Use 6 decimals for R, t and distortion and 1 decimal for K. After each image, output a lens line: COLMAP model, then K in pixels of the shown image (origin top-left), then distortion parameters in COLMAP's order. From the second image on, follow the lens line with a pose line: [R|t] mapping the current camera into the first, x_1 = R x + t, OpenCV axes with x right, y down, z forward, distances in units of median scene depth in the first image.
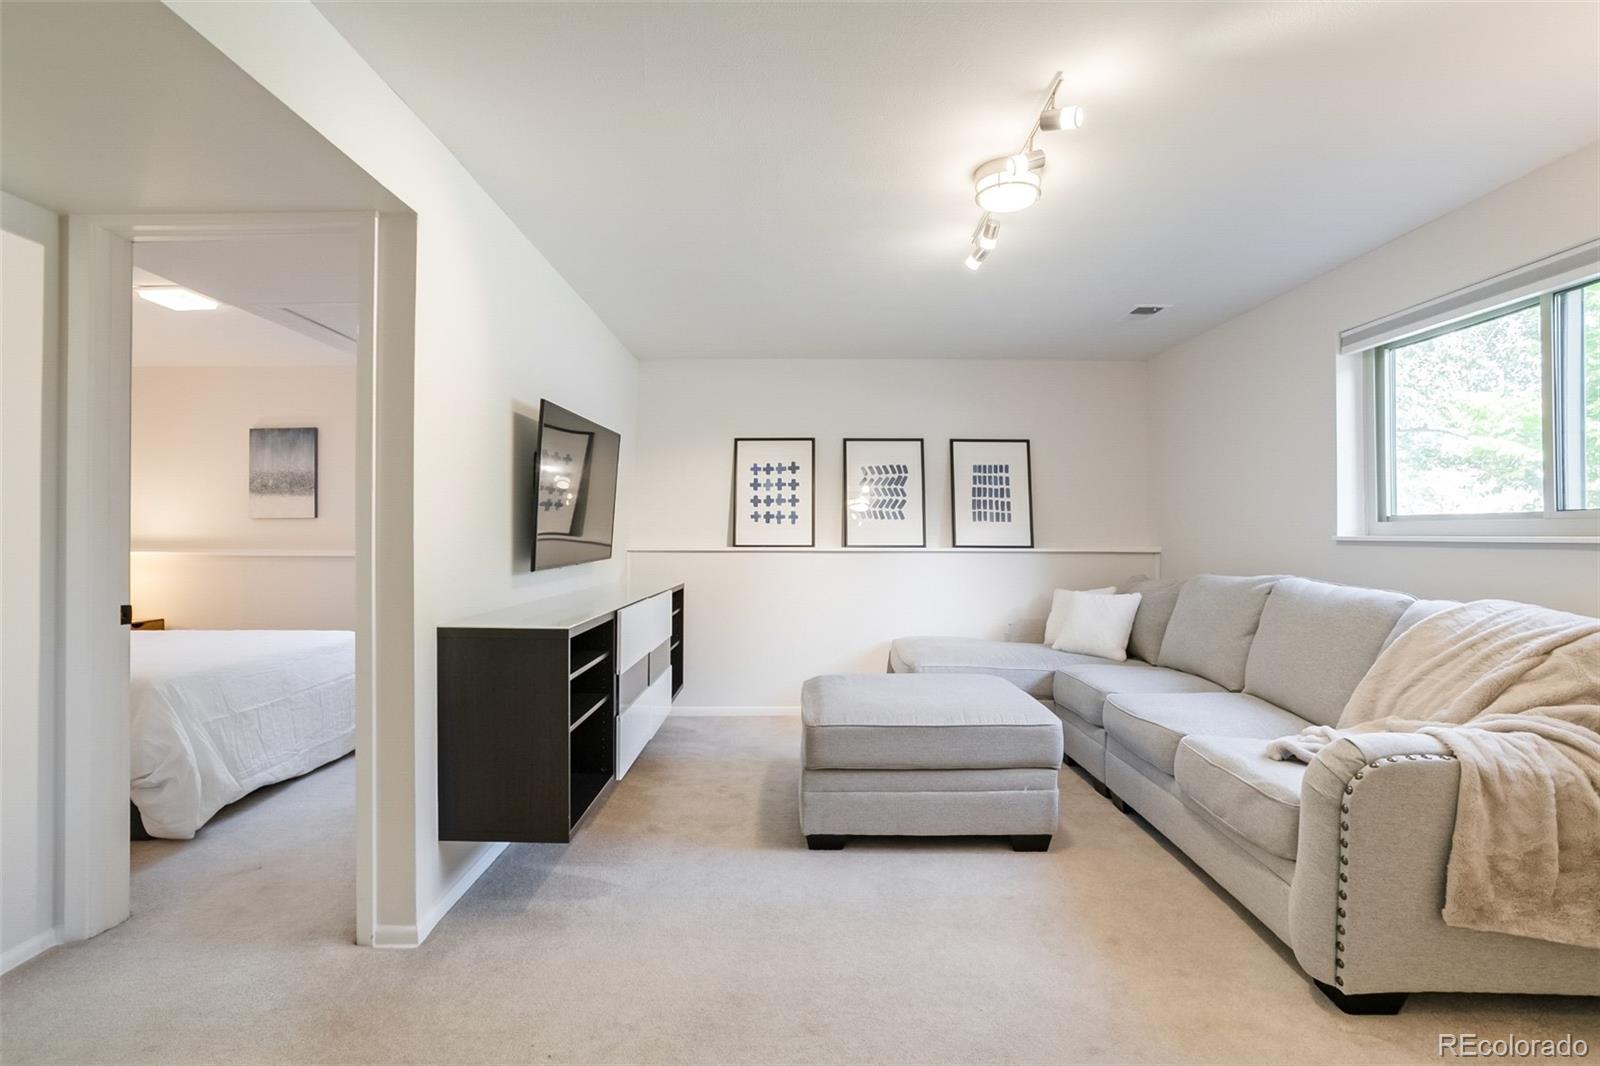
lens RADIAL K [[776.1, 0, 788.0], [0, 776.1, 530.7], [0, 0, 1]] dist [-0.056336, 0.029217]
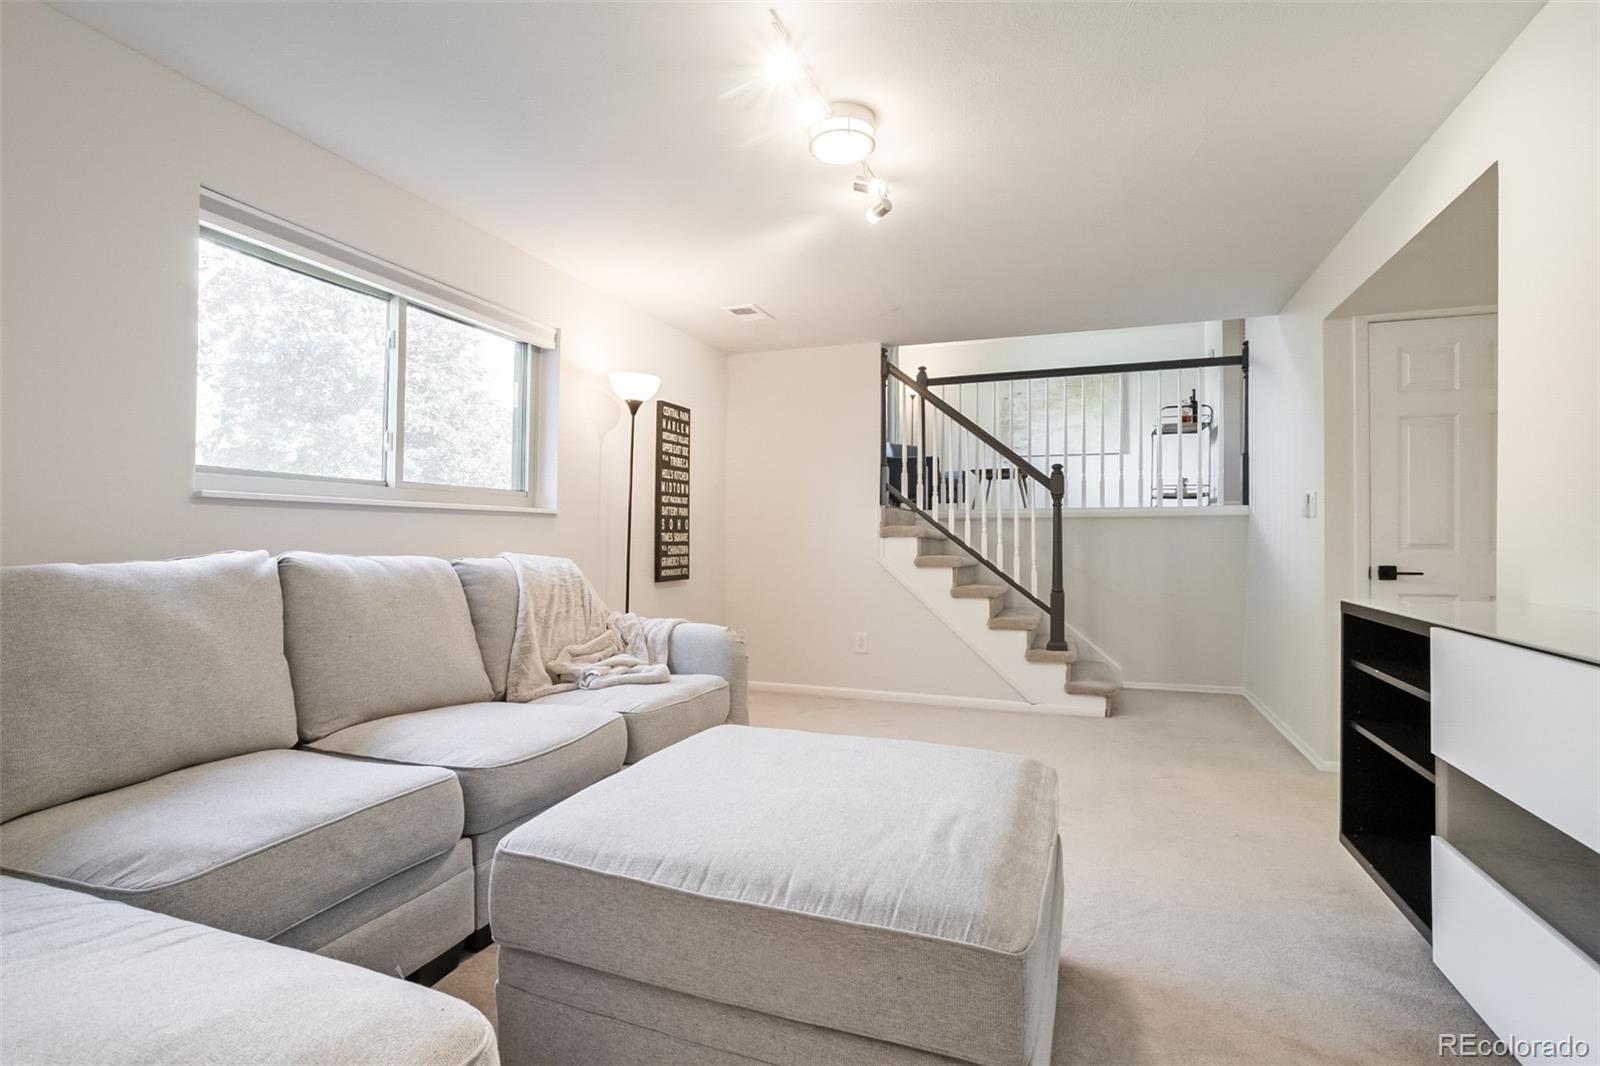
lens RADIAL K [[776.1, 0, 791.7], [0, 776.1, 532.3], [0, 0, 1]] dist [-0.056336, 0.029217]
pose [[-0.939956, -0.007449, 0.341215, 0.010430], [-0.011549, 0.999883, -0.009985, 0.045909], [-0.341100, -0.013326, -0.939932, 1.459666]]
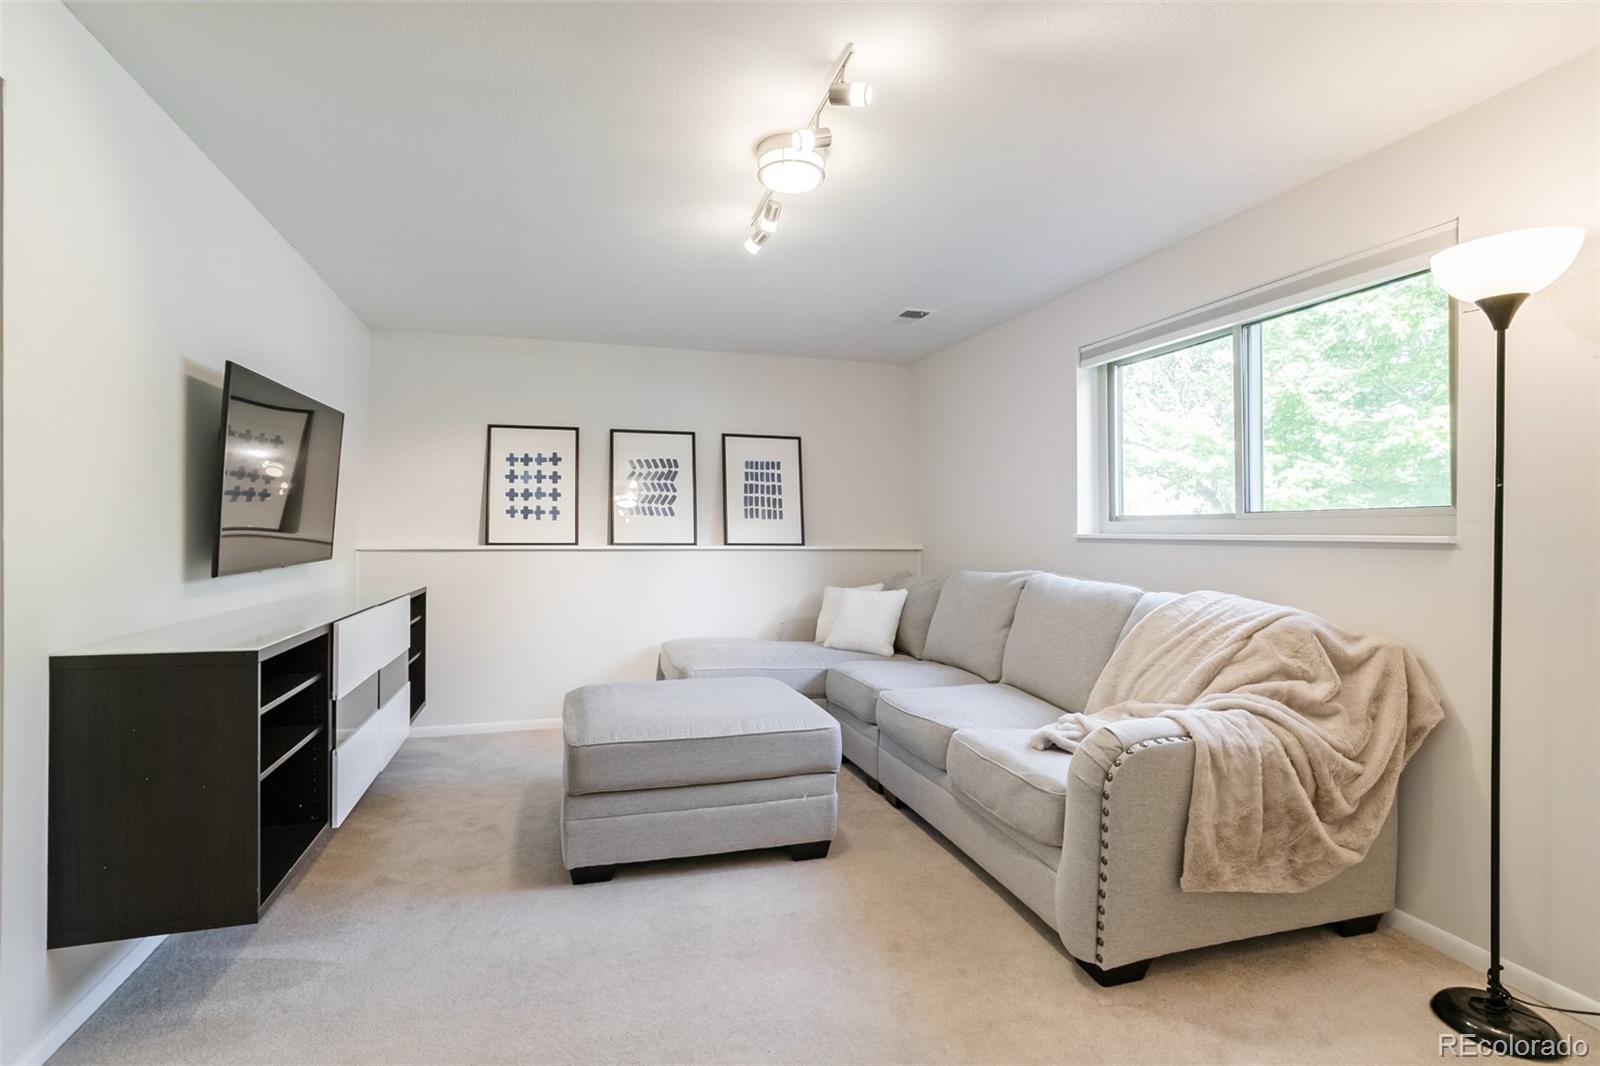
lens RADIAL K [[776.1, 0, 791.6], [0, 776.1, 532.1], [0, 0, 1]] dist [-0.056336, 0.029217]
pose [[0.954458, 0.001861, 0.298340, 0.003272], [-0.003446, 0.999983, 0.004788, 0.000265], [-0.298326, -0.005598, 0.954448, 0.067674]]
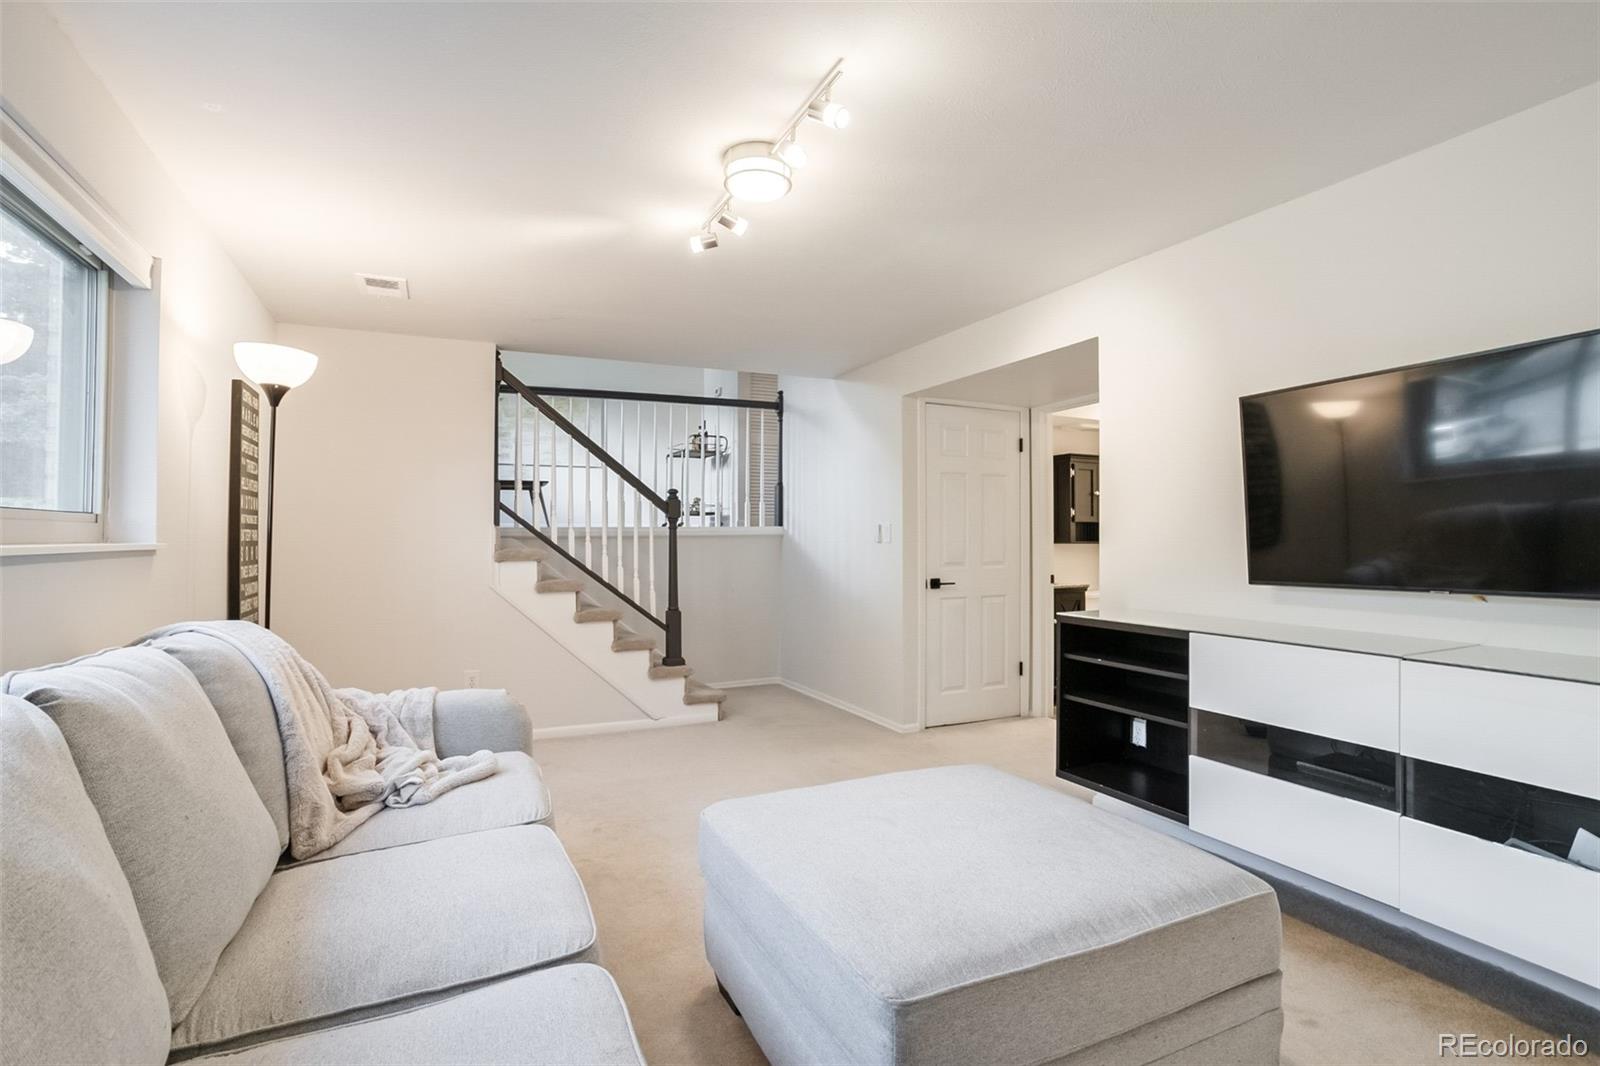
lens RADIAL K [[776.1, 0, 799.7], [0, 776.1, 531.2], [0, 0, 1]] dist [-0.056336, 0.029217]
pose [[-0.894164, -0.008505, -0.447658, 0.504793], [-0.001821, 0.999880, -0.015358, 0.003762], [0.447736, -0.012917, -0.894073, 1.416813]]
